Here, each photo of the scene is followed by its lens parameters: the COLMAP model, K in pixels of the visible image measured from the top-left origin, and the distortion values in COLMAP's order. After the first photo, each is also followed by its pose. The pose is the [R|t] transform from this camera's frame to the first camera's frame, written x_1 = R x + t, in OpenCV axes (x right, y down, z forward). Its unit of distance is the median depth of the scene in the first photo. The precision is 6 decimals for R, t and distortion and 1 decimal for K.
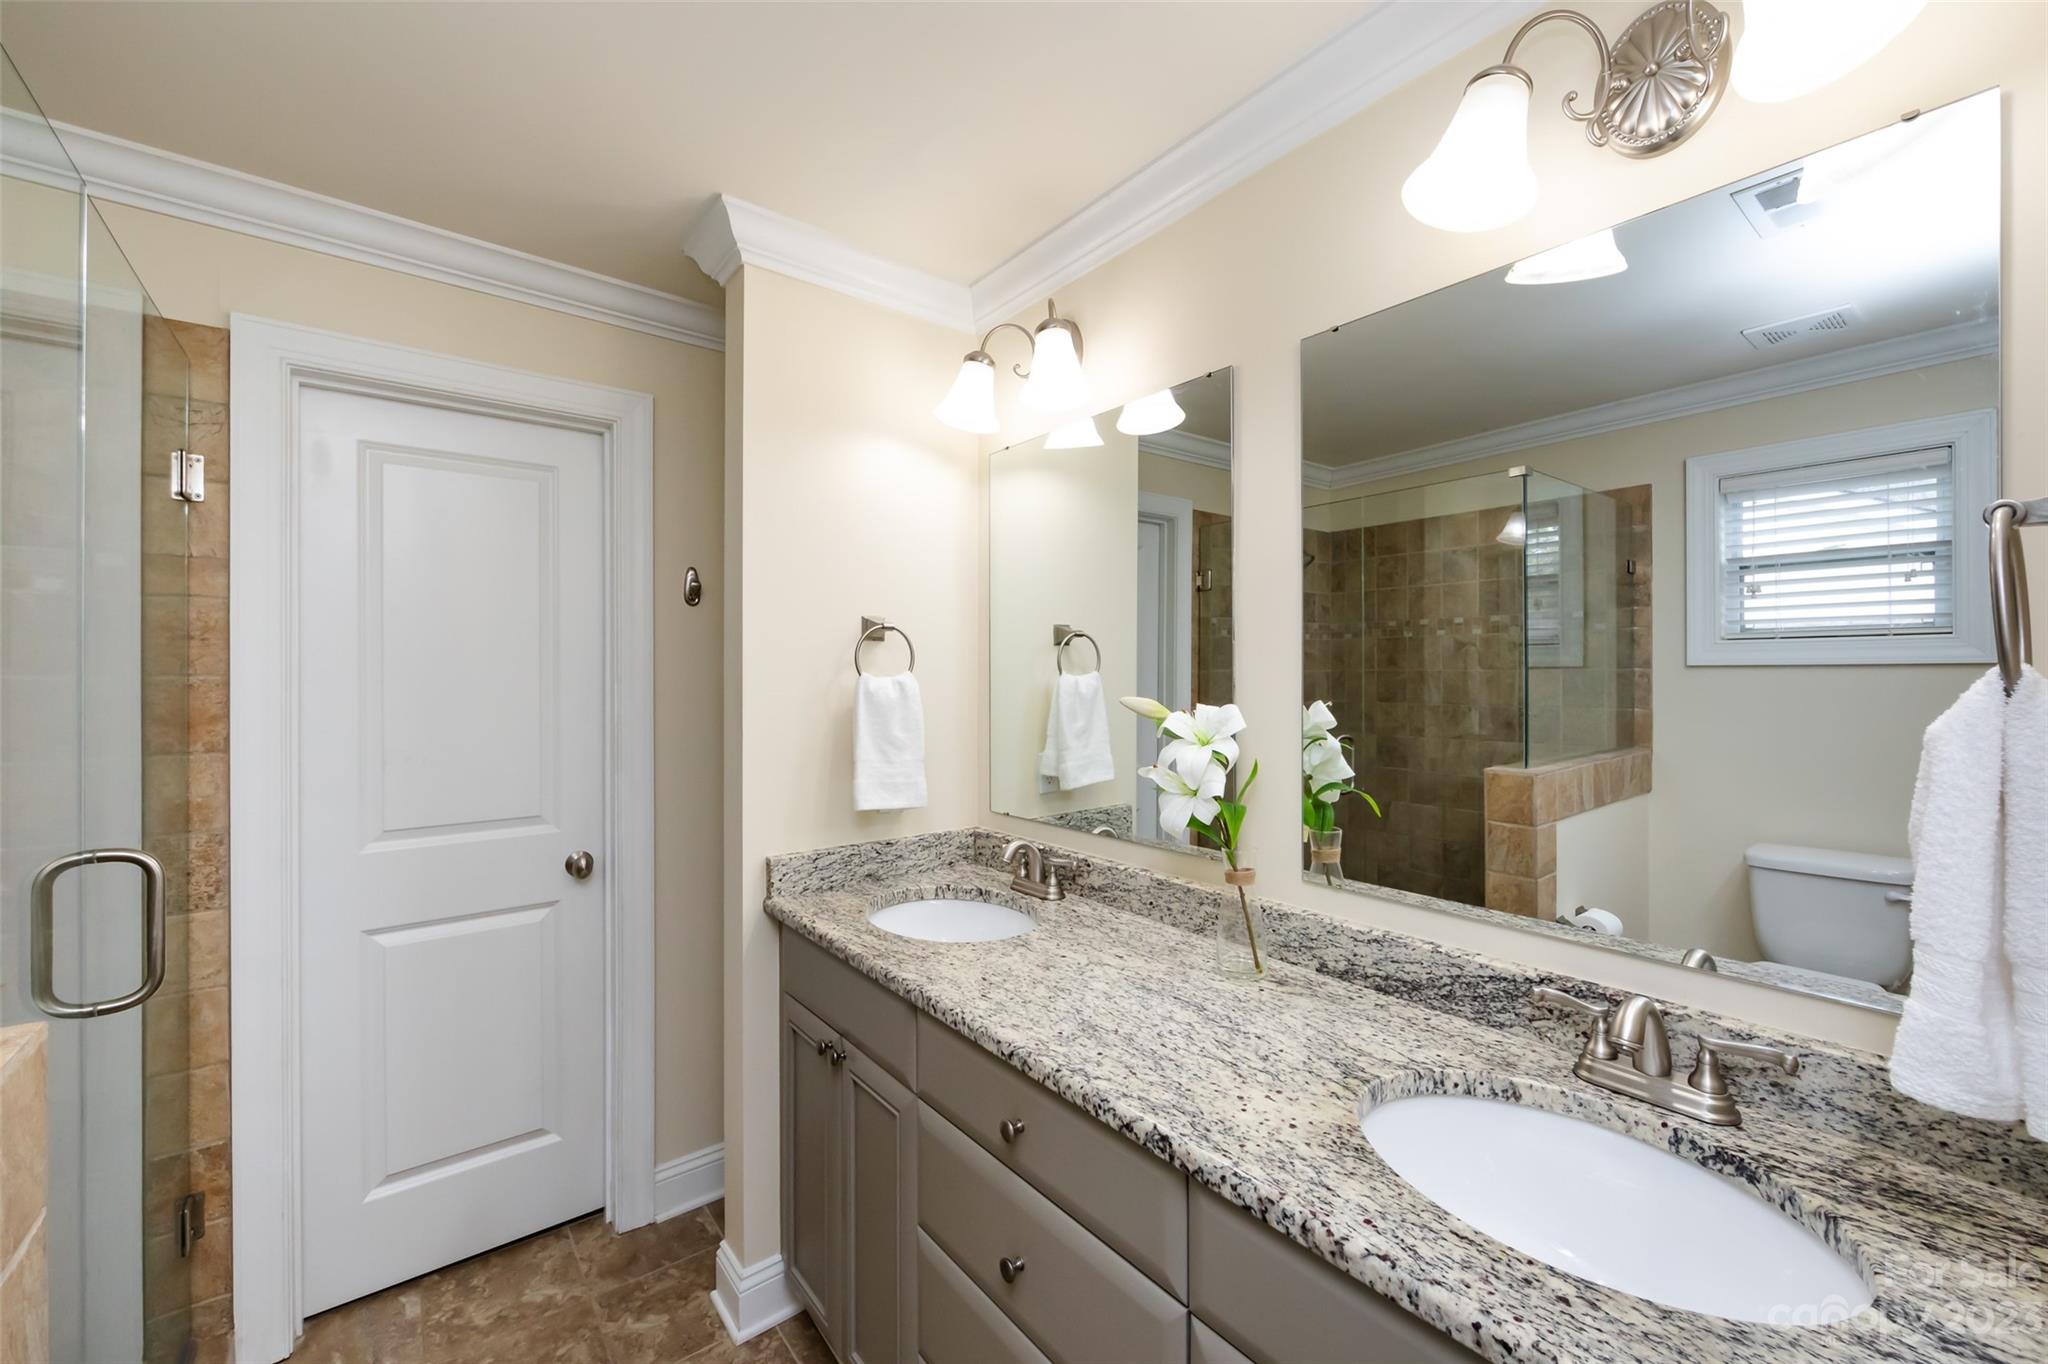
lens RADIAL K [[817.2, 0, 1021.2], [0, 817.2, 671.4], [0, 0, 1]] dist [-0.005343, -0.000910]
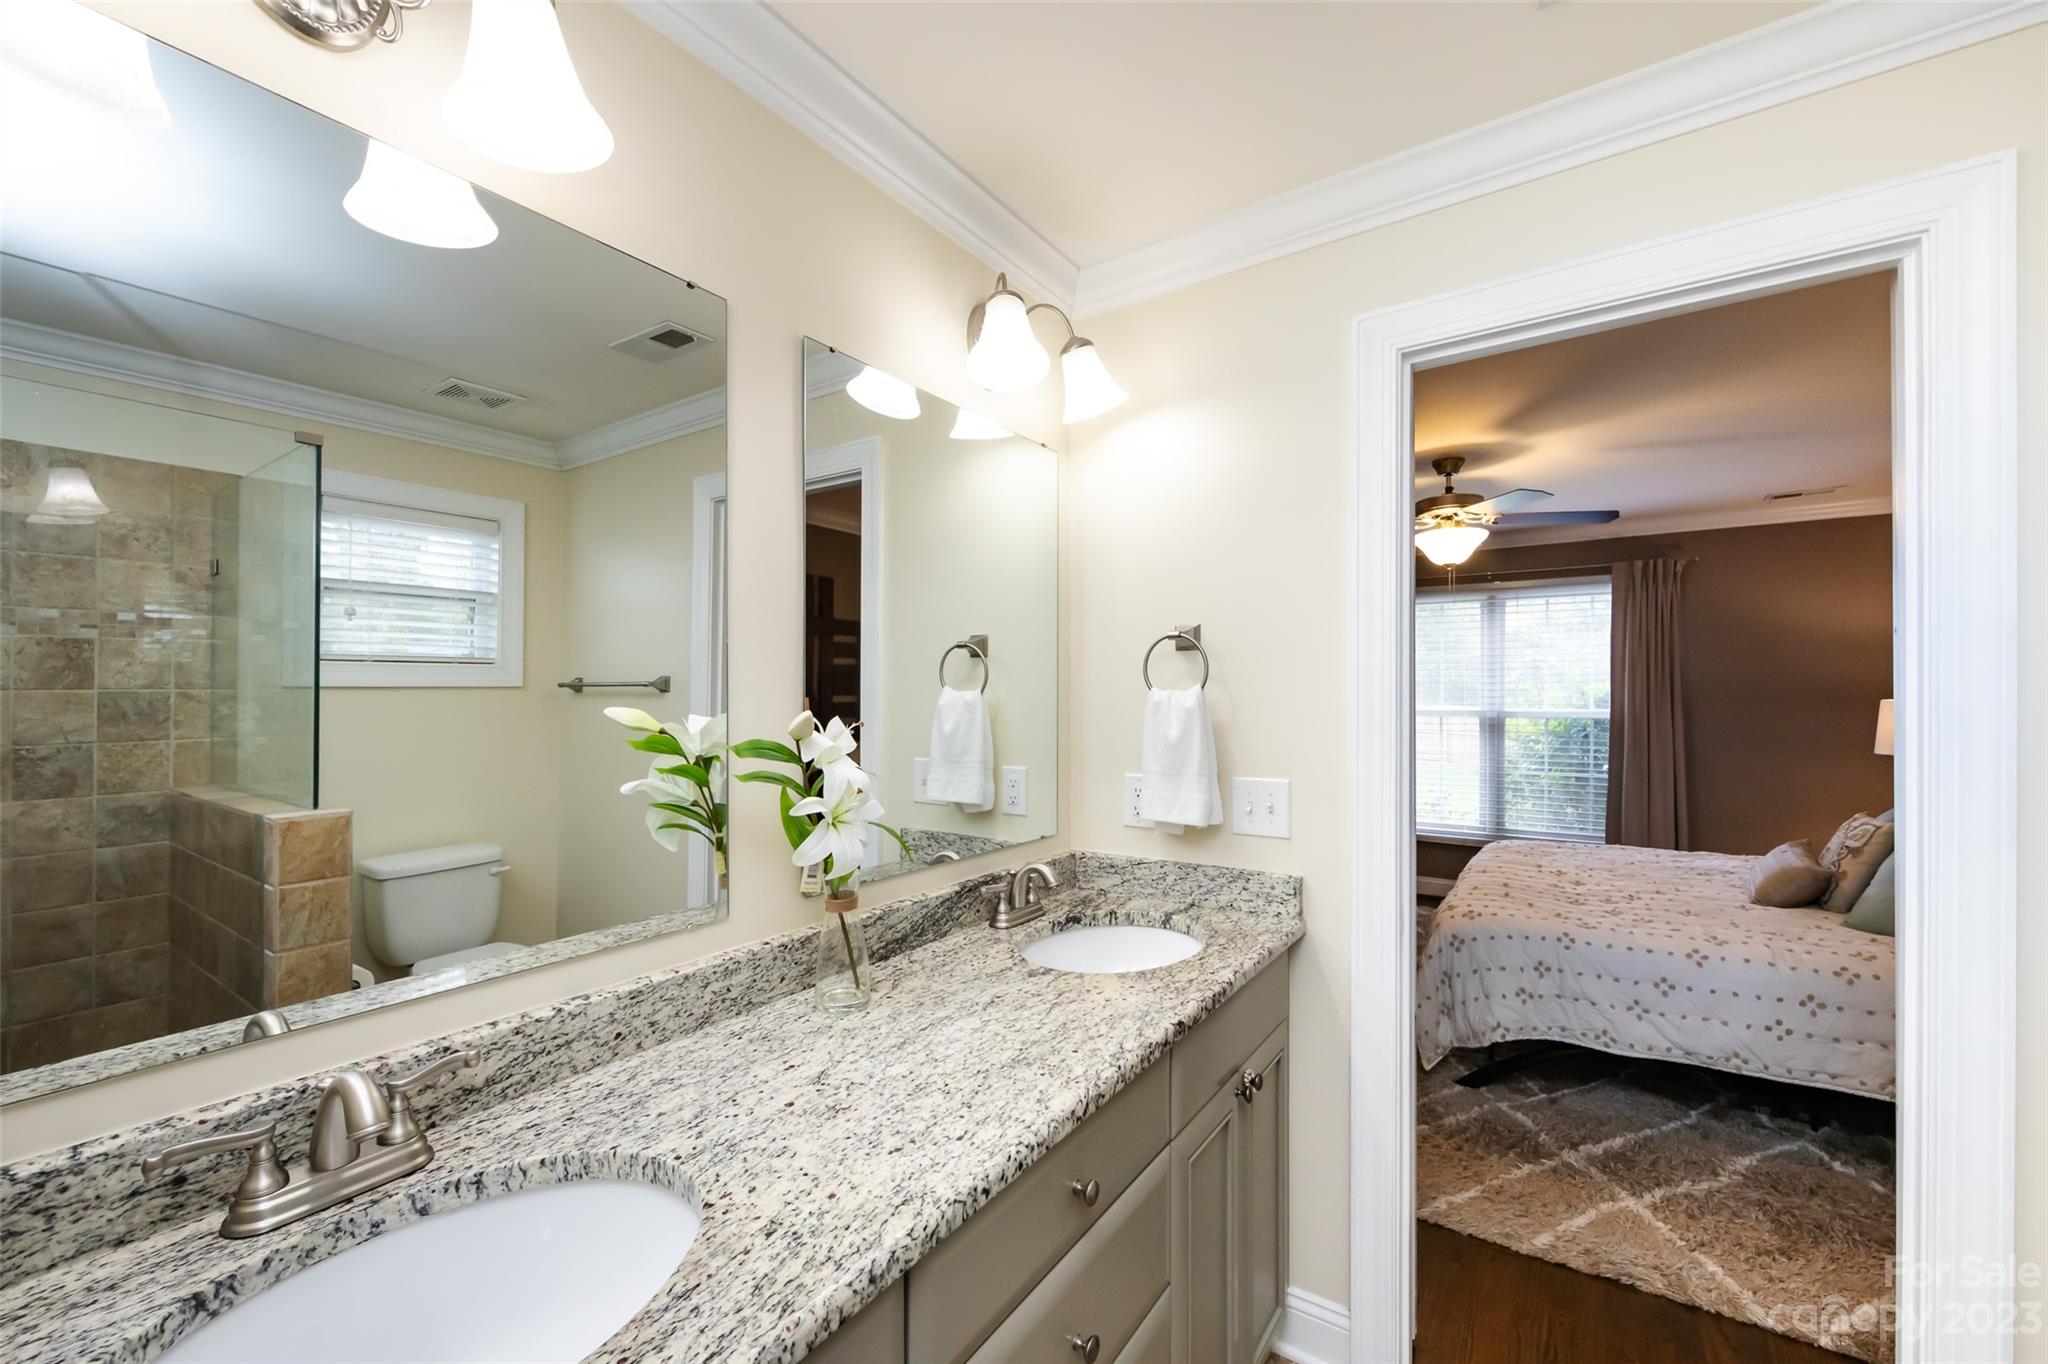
lens RADIAL K [[817.2, 0, 1025.7], [0, 817.2, 691.8], [0, 0, 1]] dist [-0.005343, -0.000910]
pose [[-0.302339, 0.008080, 0.953166, -0.726605], [0.002235, 0.999967, -0.007768, 0.019620], [-0.953198, -0.000219, -0.302347, 1.147352]]
